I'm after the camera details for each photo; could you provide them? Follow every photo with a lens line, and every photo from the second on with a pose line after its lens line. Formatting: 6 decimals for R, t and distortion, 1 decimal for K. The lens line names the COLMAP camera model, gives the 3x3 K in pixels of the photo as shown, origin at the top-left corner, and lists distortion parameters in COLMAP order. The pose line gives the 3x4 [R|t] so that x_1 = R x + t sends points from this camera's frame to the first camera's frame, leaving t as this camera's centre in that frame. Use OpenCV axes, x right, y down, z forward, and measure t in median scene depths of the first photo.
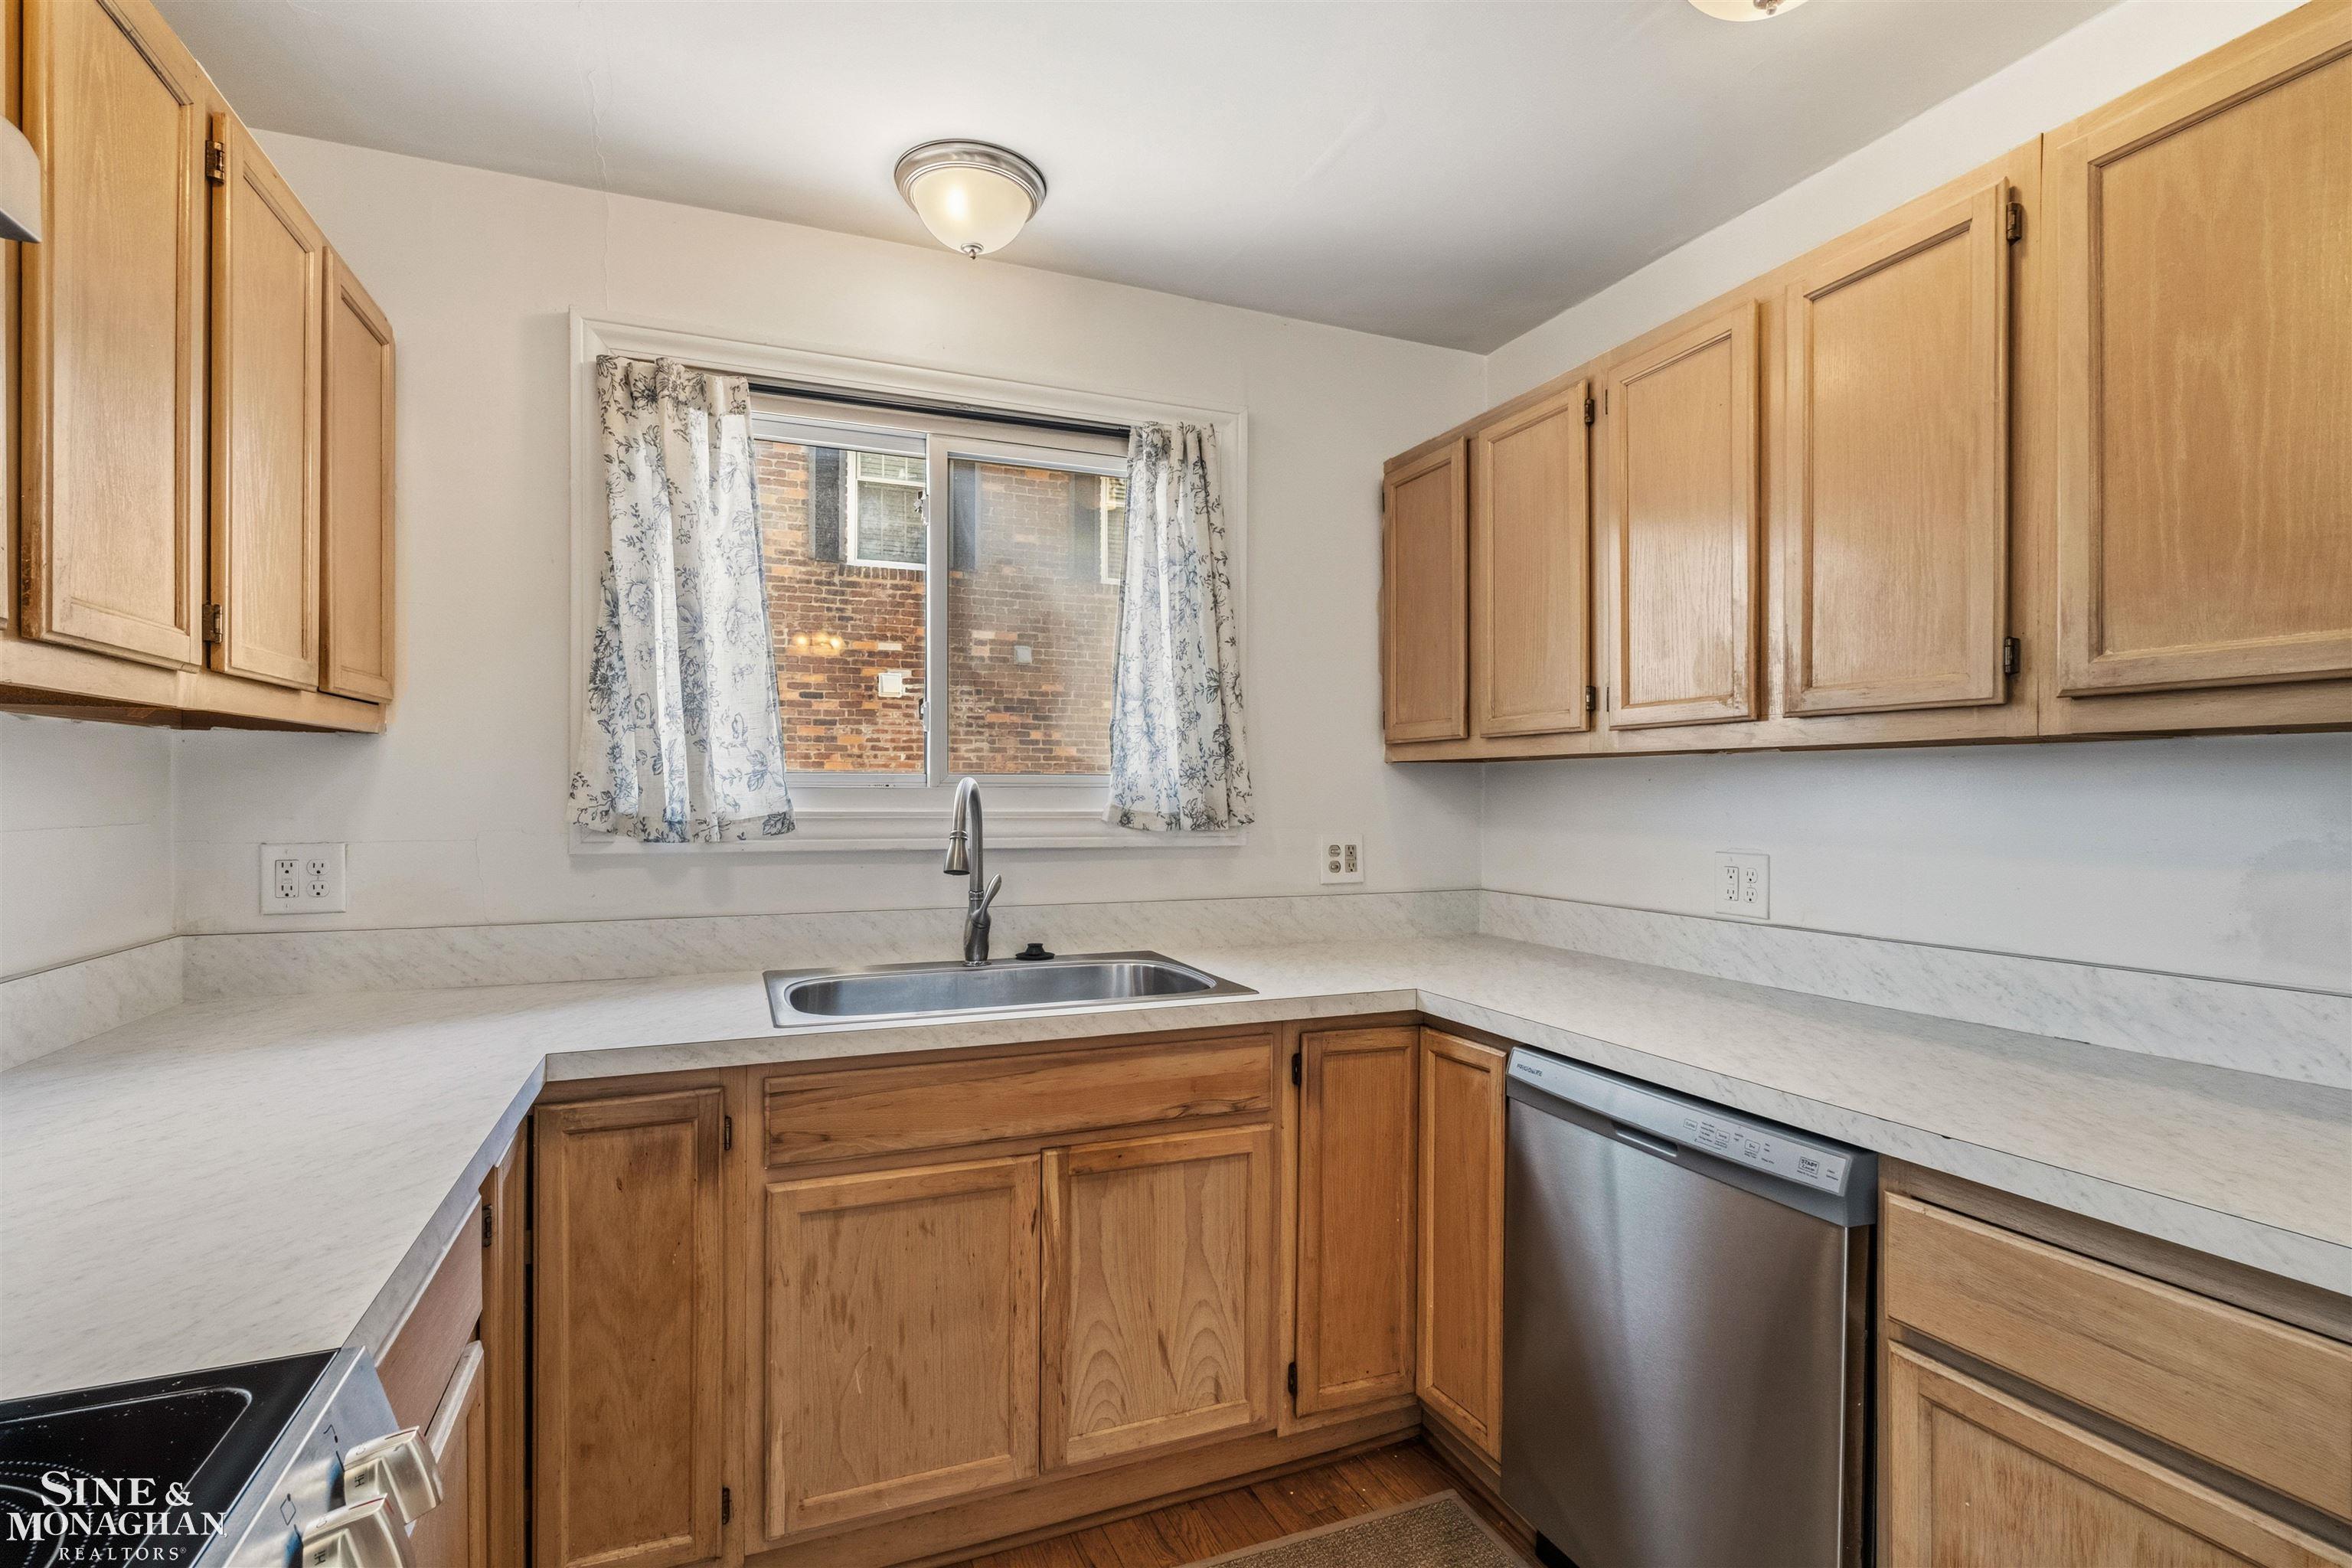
lens RADIAL K [[1106.8, 0, 1174.8], [0, 1106.8, 802.2], [0, 0, 1]] dist [-0.005579, 0.000338]
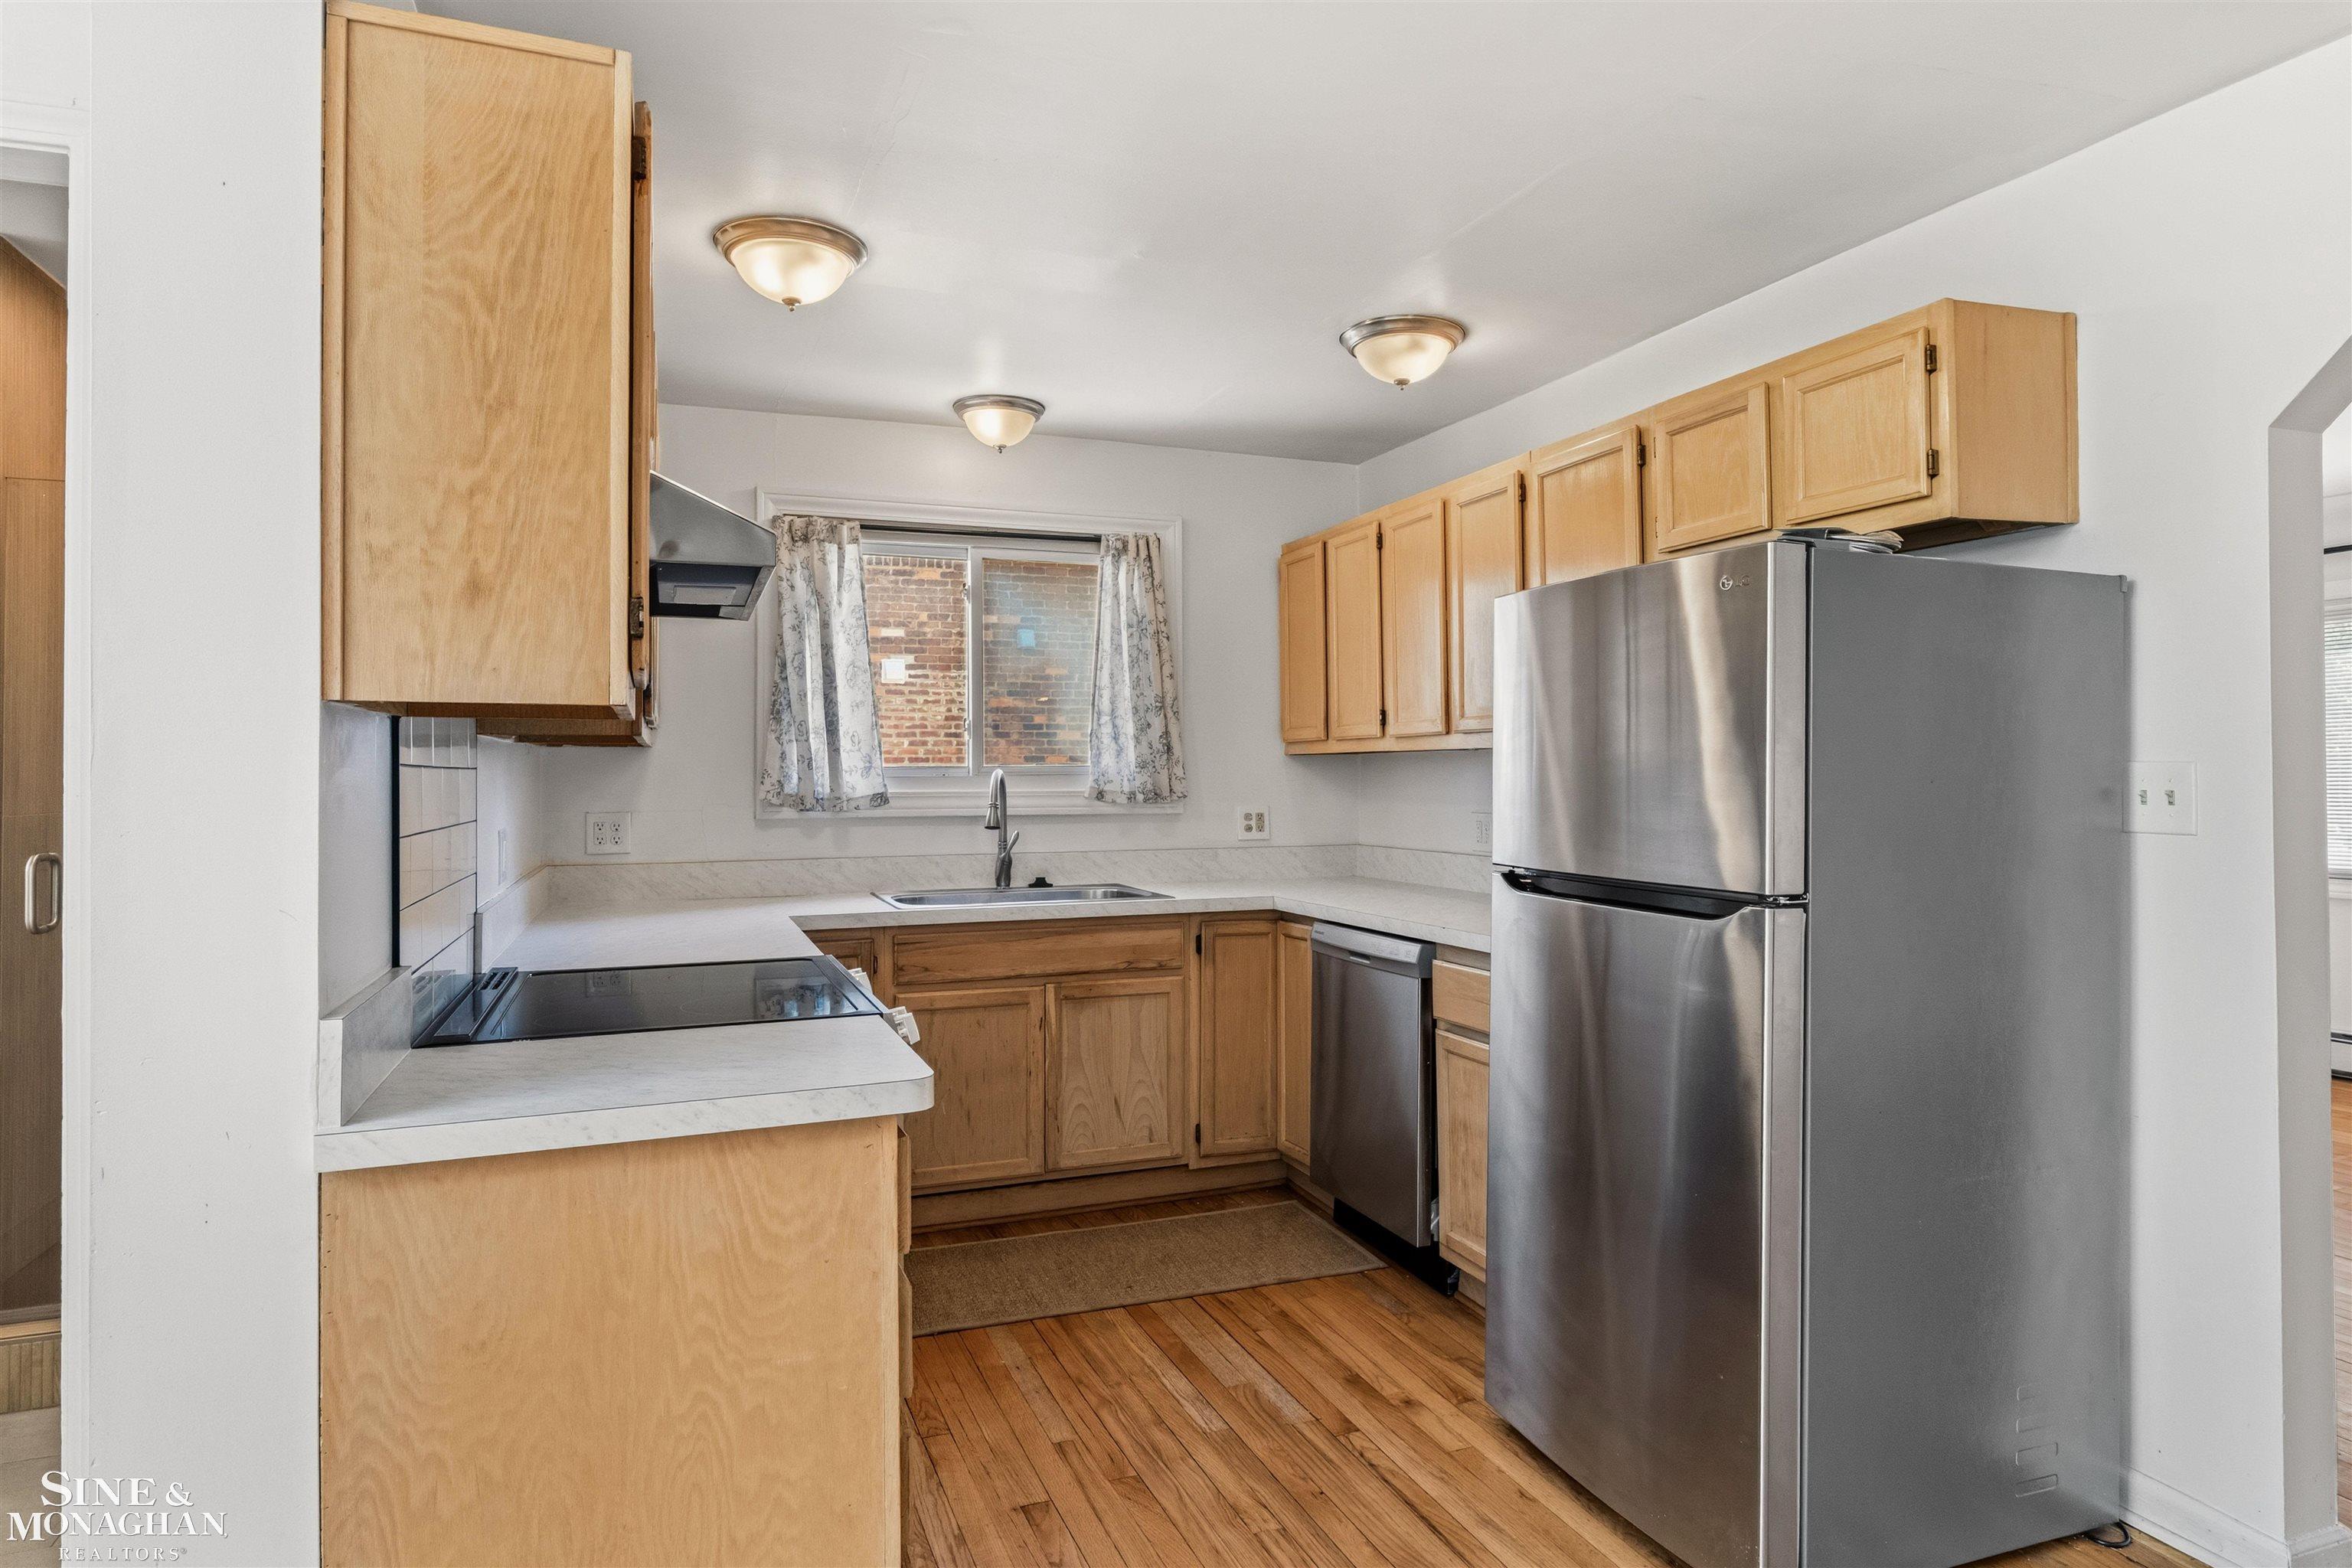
lens RADIAL K [[1352.4, 0, 1183.0], [0, 1352.4, 755.2], [0, 0, 1]] dist [0.002330, 0.000253]
pose [[0.999756, -0.009207, -0.020086, 0.125657], [0.008722, 0.999672, -0.024094, 0.006813], [0.020301, 0.023913, 0.999508, -0.995642]]
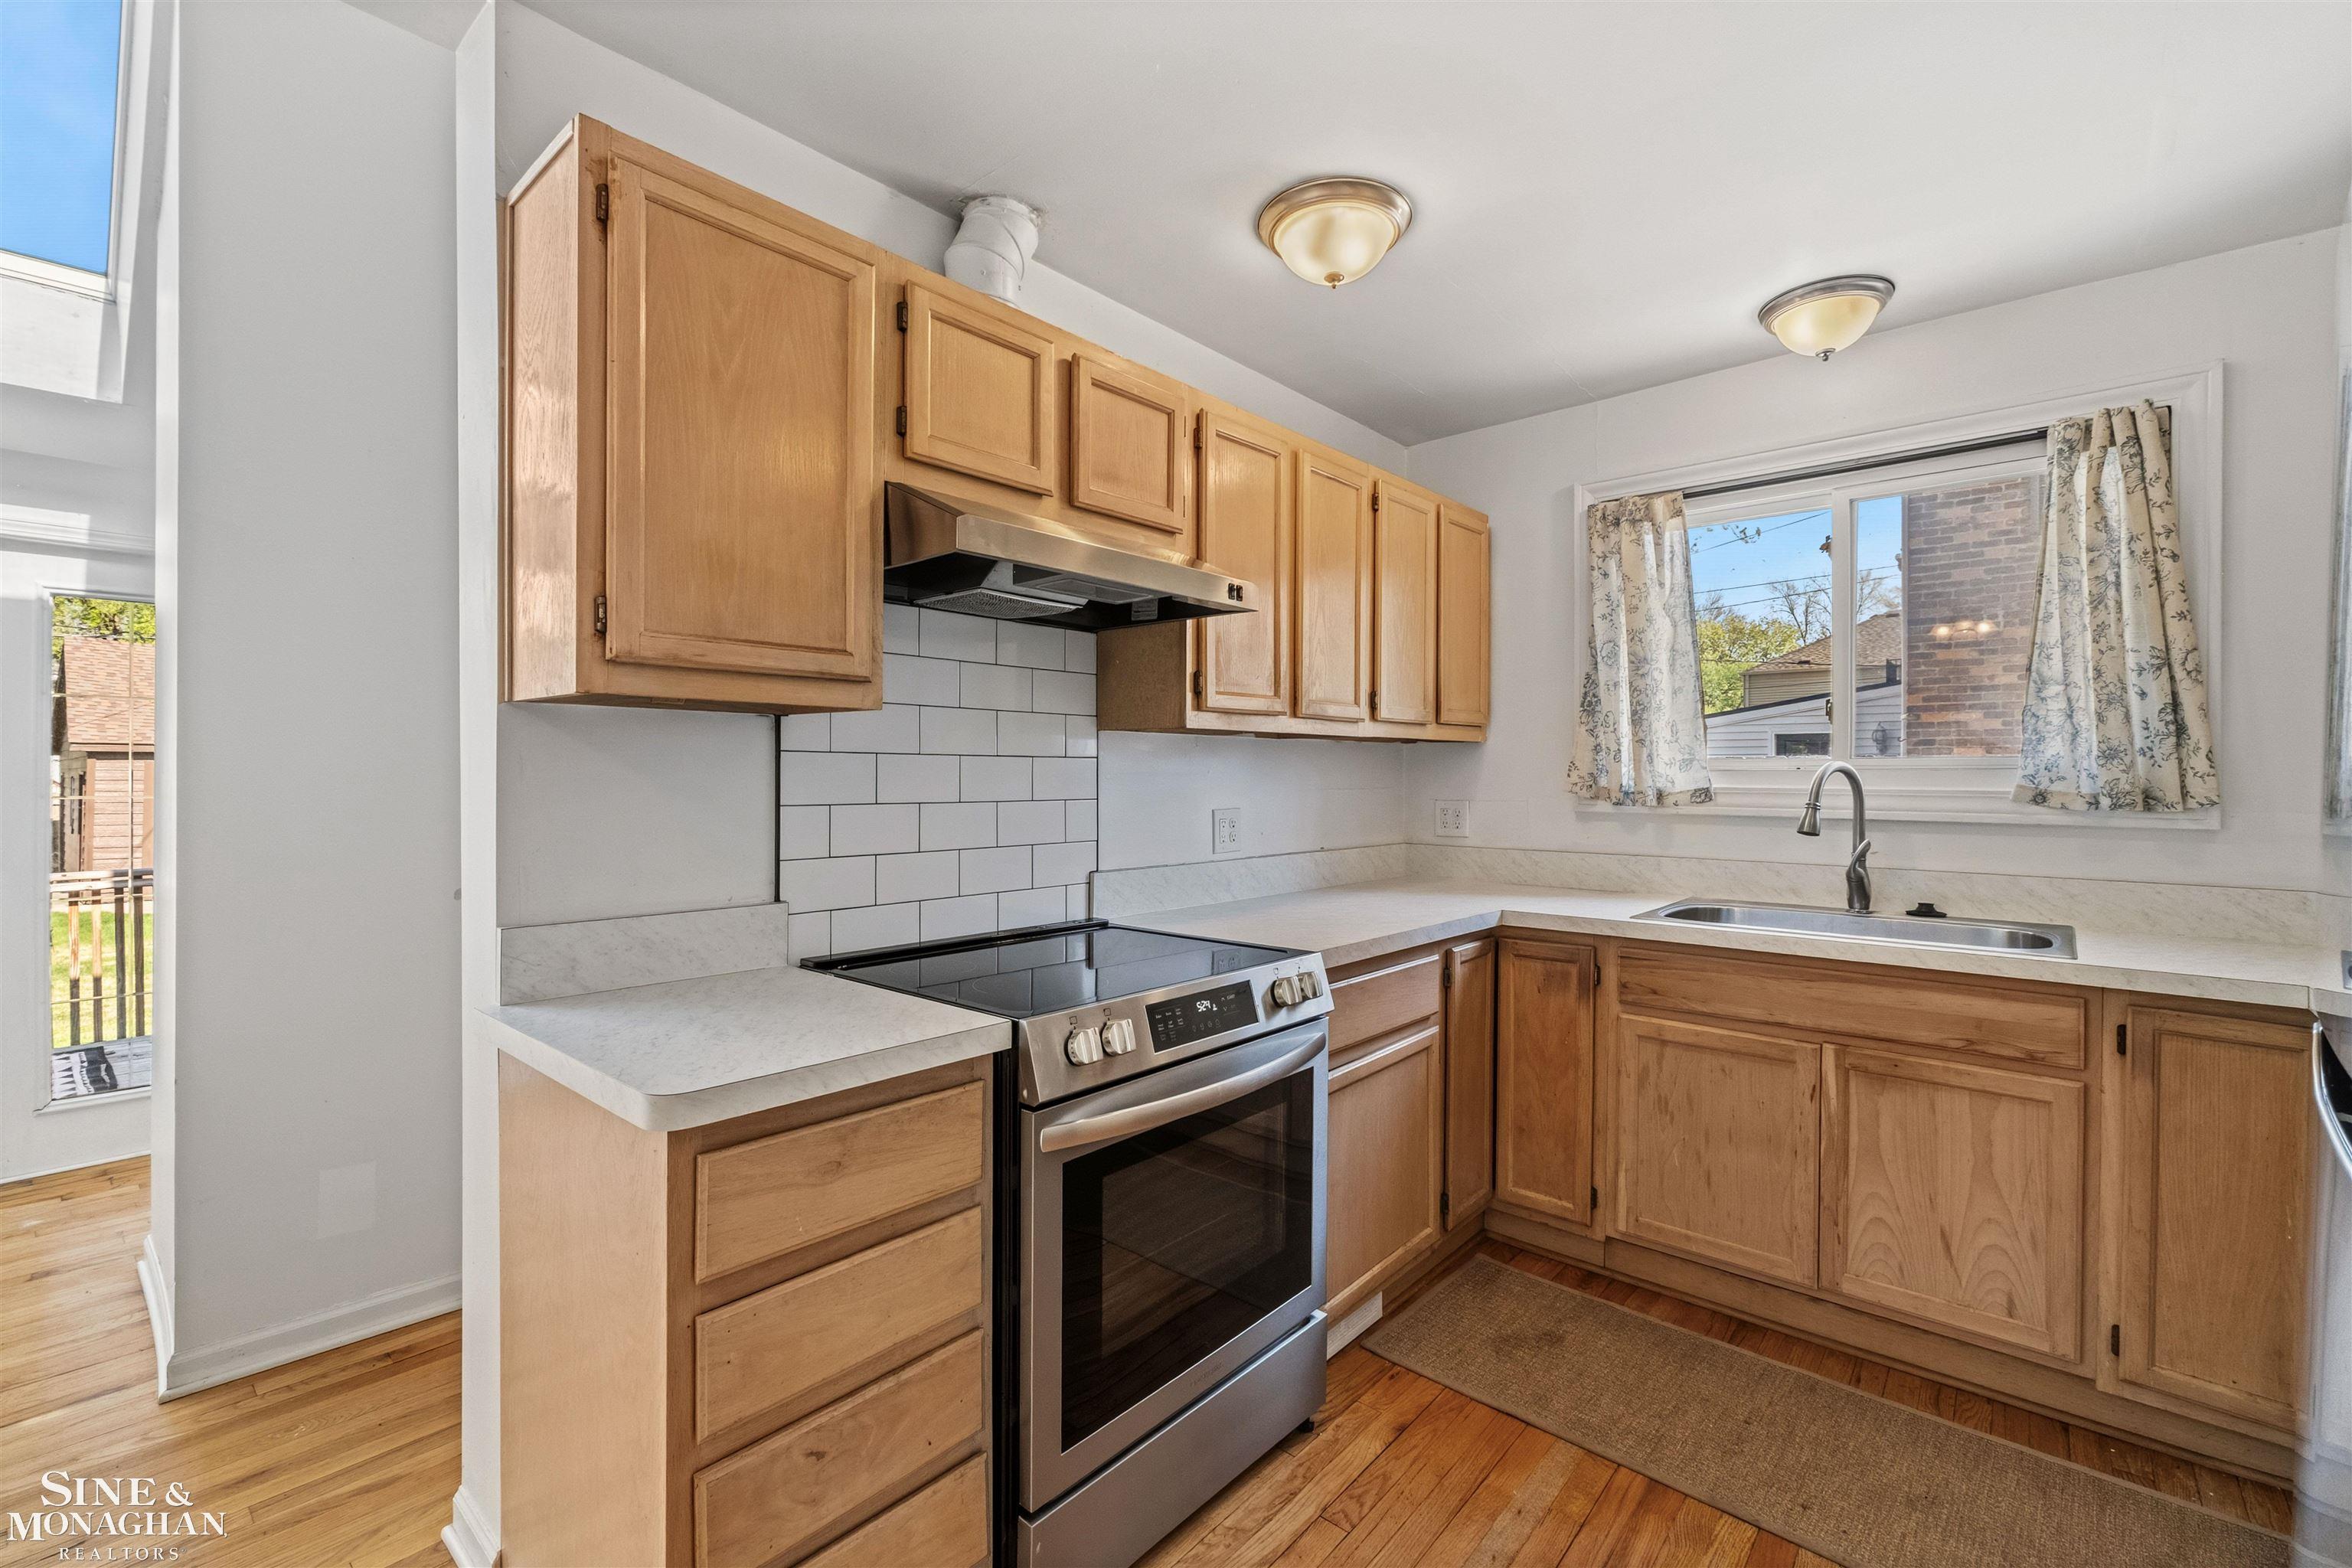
lens RADIAL K [[1009.2, 0, 1178.6], [0, 1009.2, 775.6], [0, 0, 1]] dist [0.000661, 0.000373]
pose [[0.446290, -0.001885, -0.894887, 0.541579], [-0.010777, 0.999914, -0.007481, 0.011752], [0.894824, 0.012983, 0.446231, -0.202322]]
